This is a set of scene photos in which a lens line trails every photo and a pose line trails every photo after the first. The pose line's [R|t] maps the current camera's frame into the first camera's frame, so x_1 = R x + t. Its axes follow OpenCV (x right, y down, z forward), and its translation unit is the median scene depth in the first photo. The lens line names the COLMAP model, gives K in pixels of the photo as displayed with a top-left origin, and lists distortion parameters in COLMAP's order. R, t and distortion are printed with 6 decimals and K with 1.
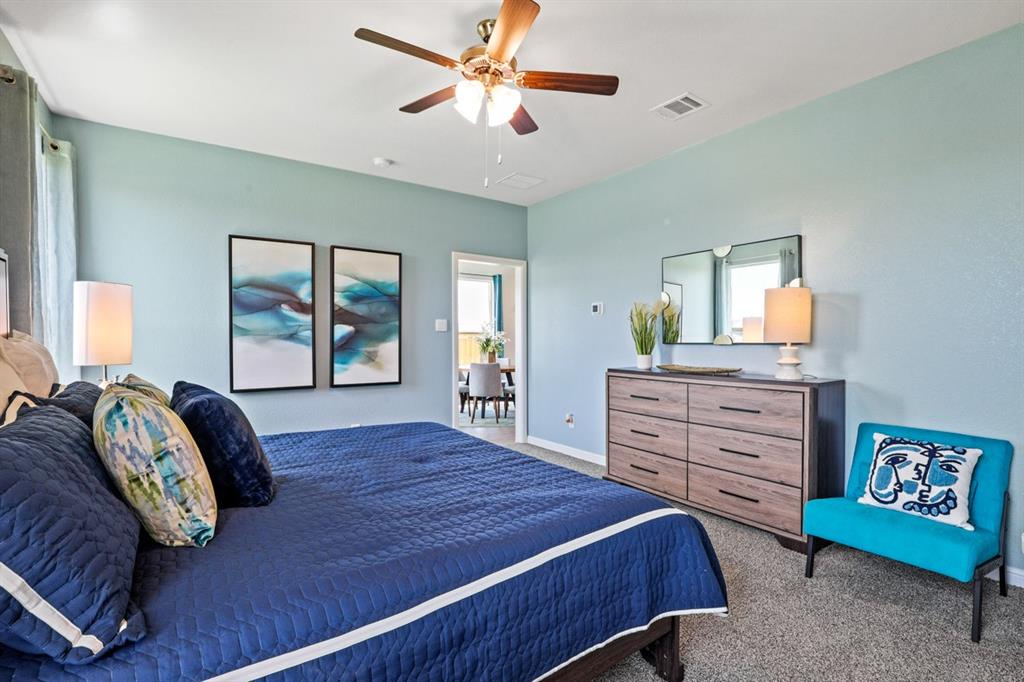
lens RADIAL K [[470.7, 0, 515.4], [0, 470.7, 343.9], [0, 0, 1]] dist [-0.003488, -0.000190]
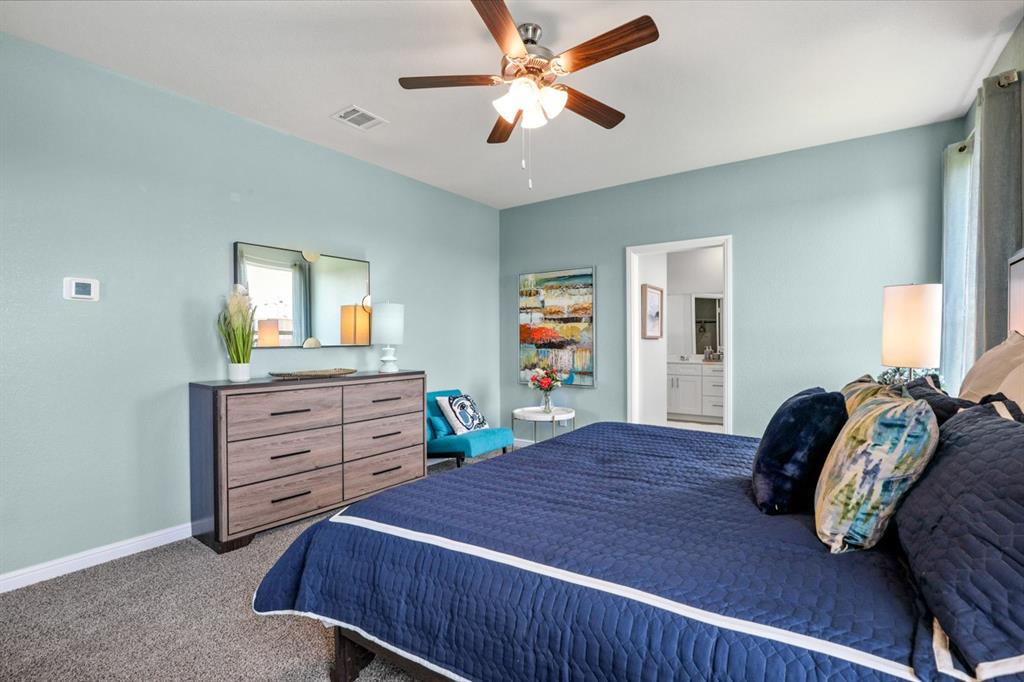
lens RADIAL K [[470.7, 0, 515.4], [0, 470.7, 343.9], [0, 0, 1]] dist [-0.003488, -0.000190]
pose [[-0.302997, -0.007893, 0.952959, -0.685955], [0.015500, 0.999793, 0.013210, -0.013613], [-0.952865, 0.018773, -0.302812, 0.916008]]
